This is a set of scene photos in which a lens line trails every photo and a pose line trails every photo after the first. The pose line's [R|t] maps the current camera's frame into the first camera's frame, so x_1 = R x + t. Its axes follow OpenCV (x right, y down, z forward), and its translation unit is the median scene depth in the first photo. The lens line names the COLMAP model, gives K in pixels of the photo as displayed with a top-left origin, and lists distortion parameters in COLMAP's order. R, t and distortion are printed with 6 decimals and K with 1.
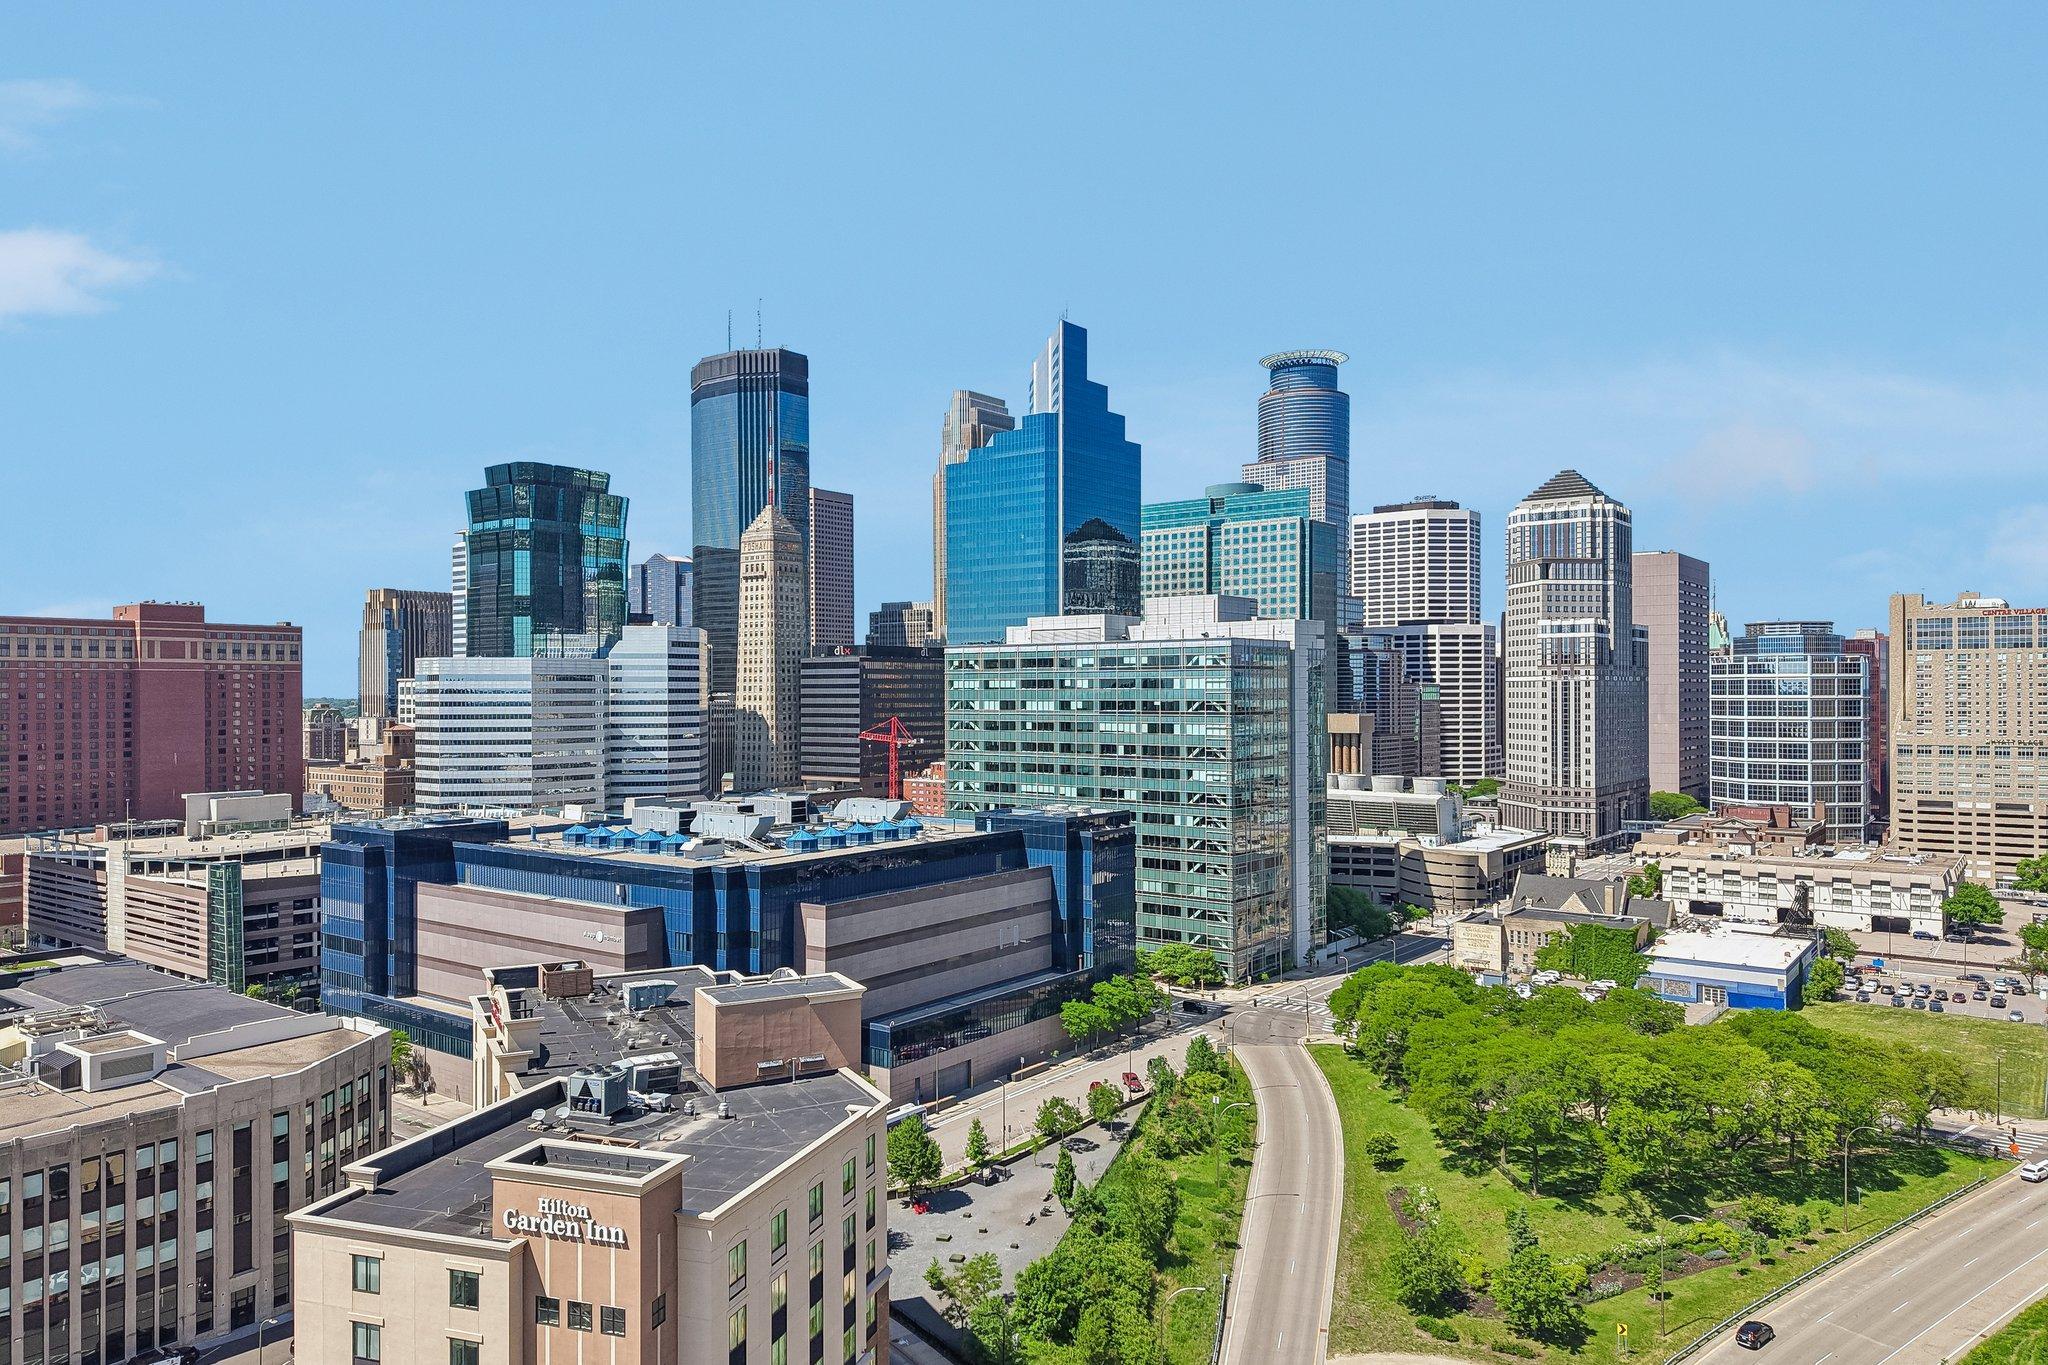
lens RADIAL K [[1366.4, 0, 1023.3], [0, 1366.4, 692.3], [0, 0, 1]] dist [0.037979, -0.042819]
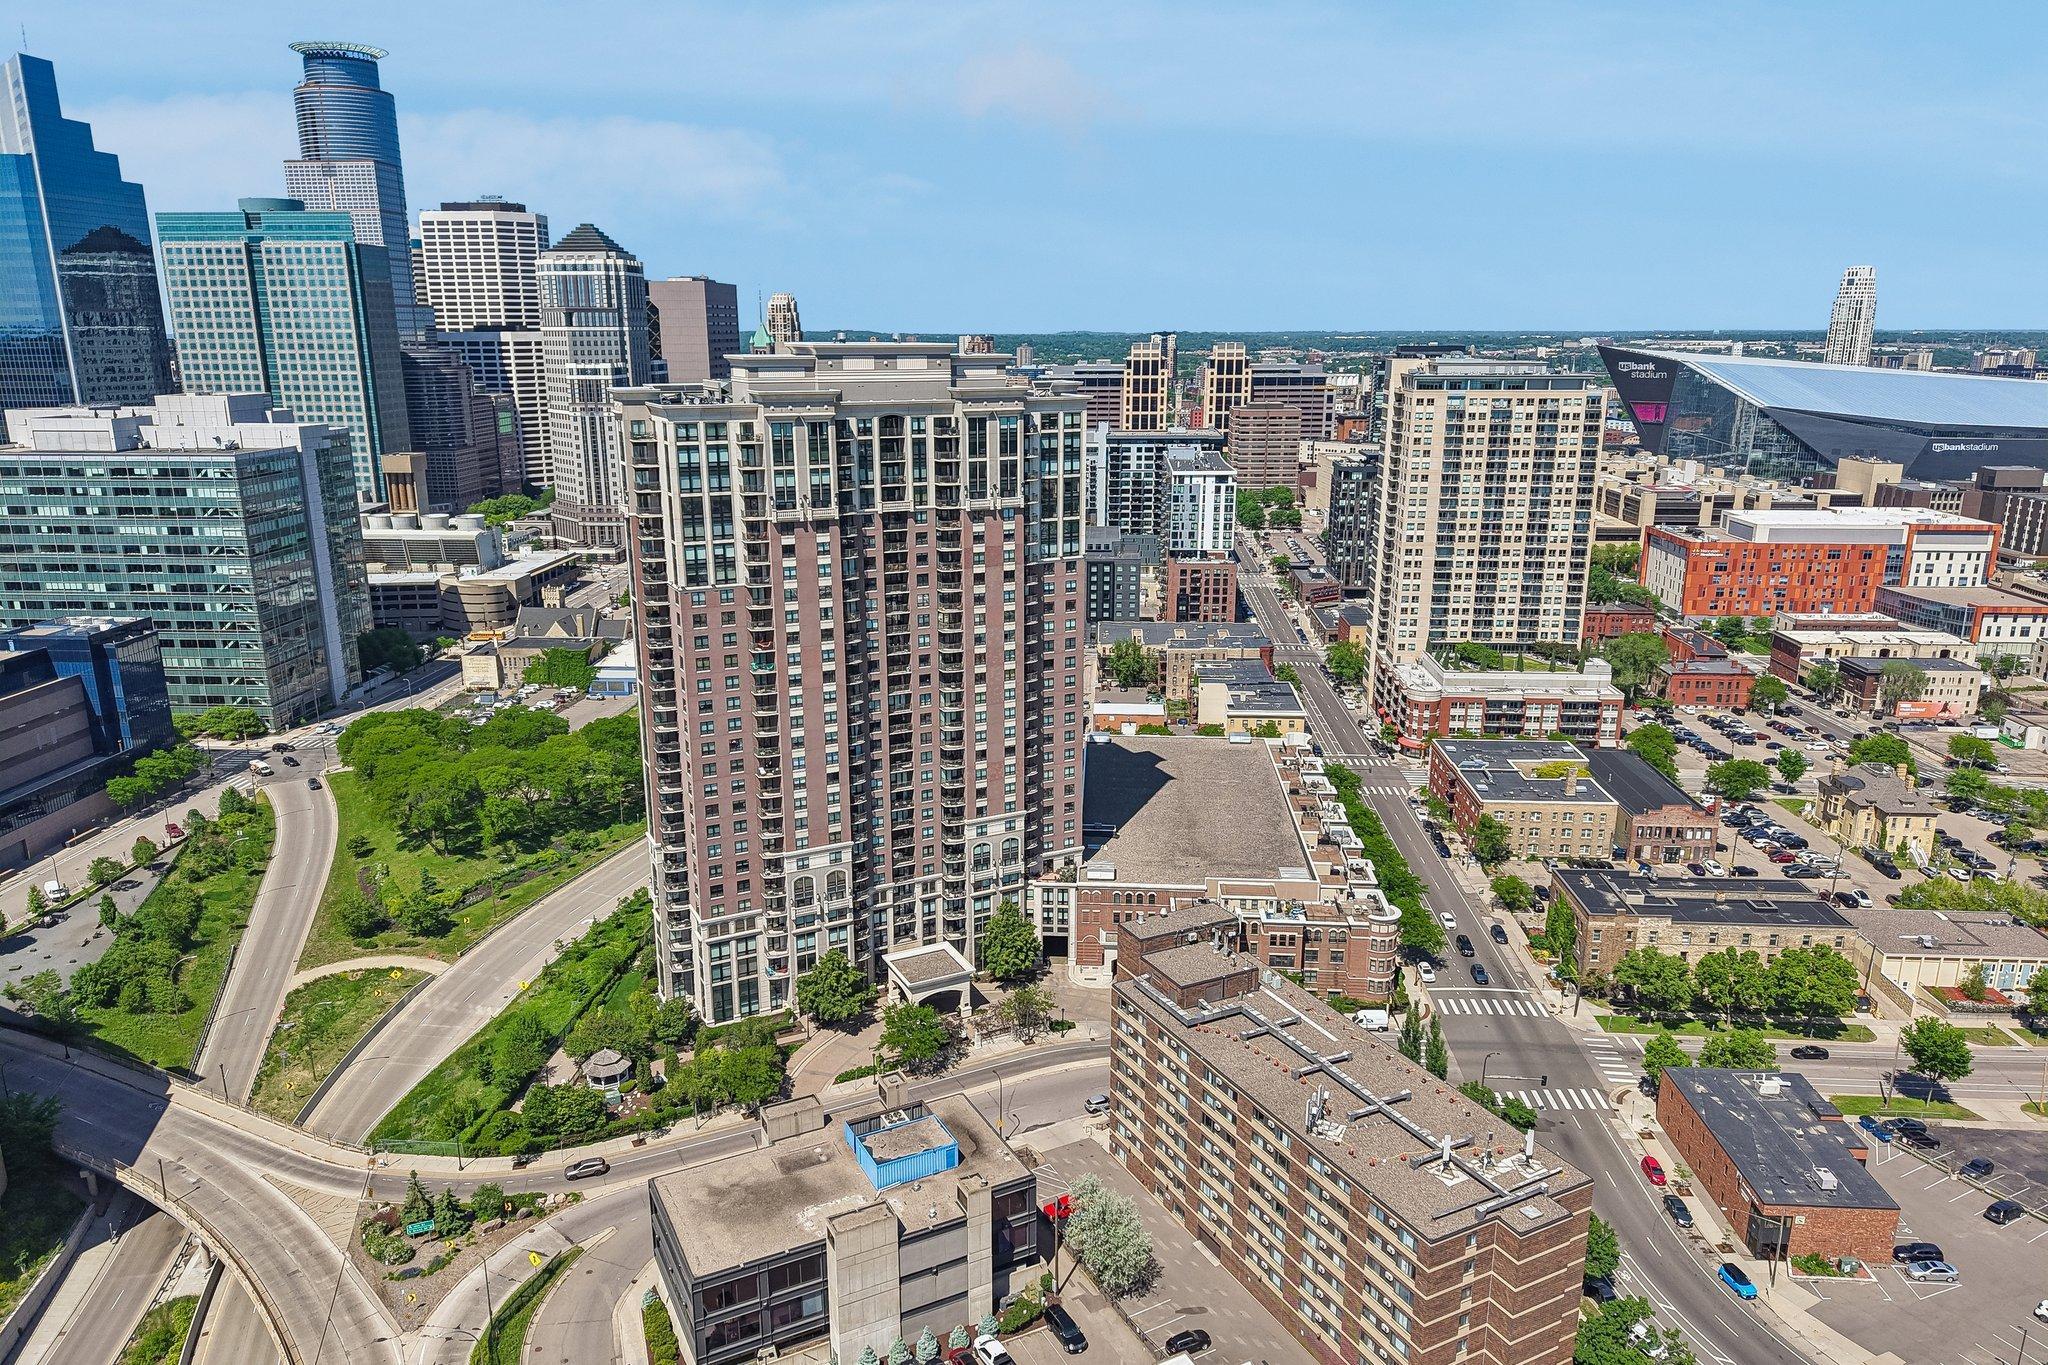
lens RADIAL K [[1366.4, 0, 1018.8], [0, 1366.4, 690.6], [0, 0, 1]] dist [0.037979, -0.042819]
pose [[0.830913, -0.141083, 0.538218, 0.029987], [-0.000560, 0.967106, 0.254371, -0.099156], [-0.556402, -0.211662, 0.803502, -0.267524]]
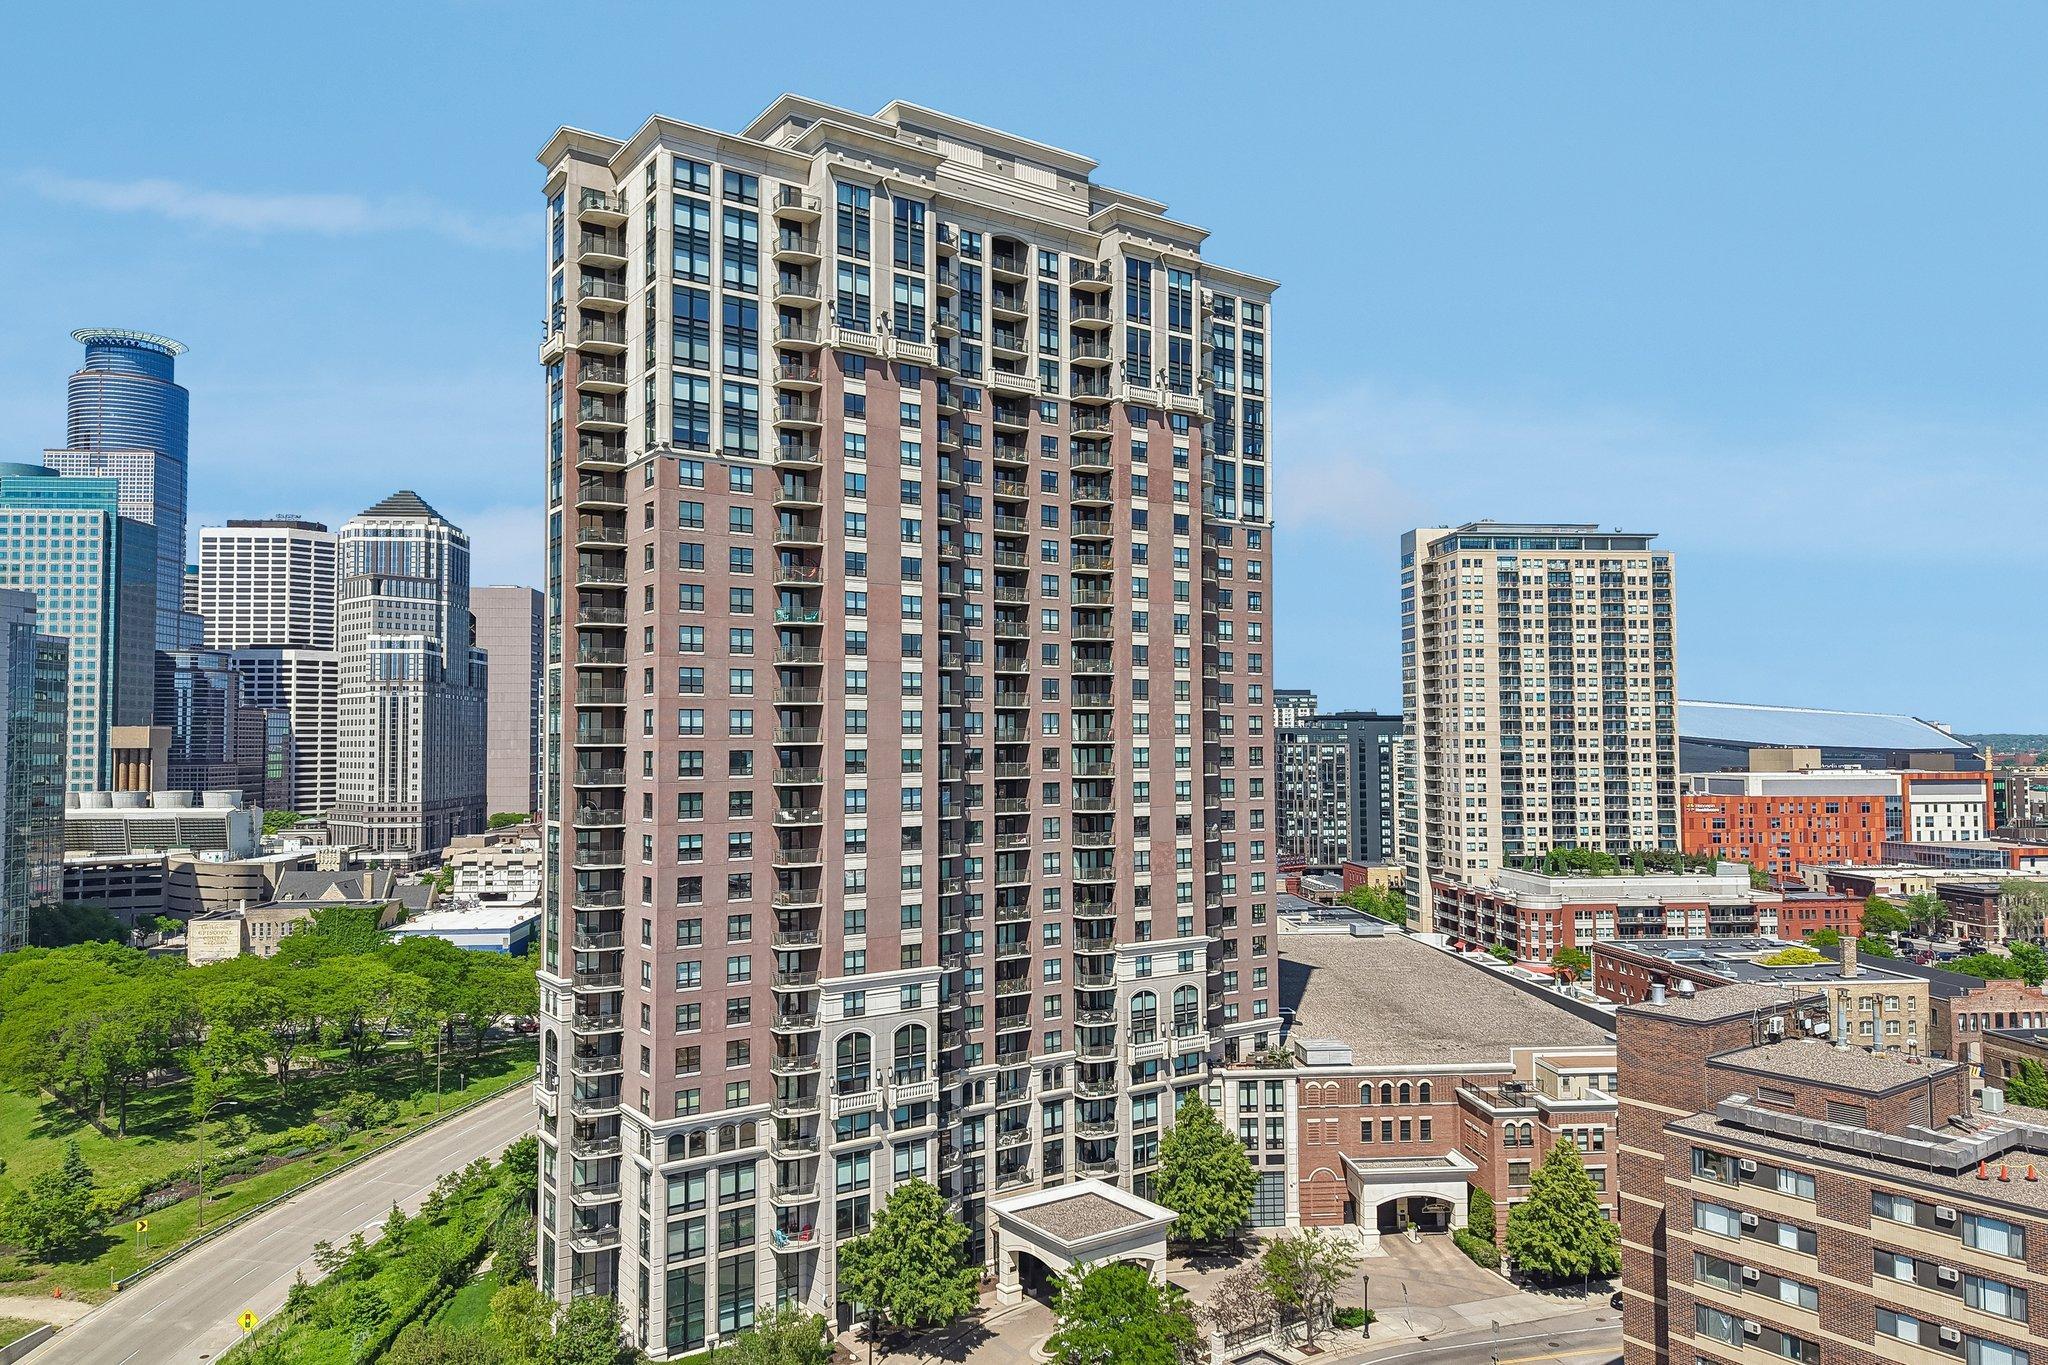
lens RADIAL K [[1366.4, 0, 1022.3], [0, 1366.4, 691.1], [0, 0, 1]] dist [0.037979, -0.042819]
pose [[0.738572, 0.025862, 0.673678, 0.069281], [0.001895, 0.999180, -0.040436, 0.035351], [-0.674172, 0.031142, 0.737918, -0.059006]]
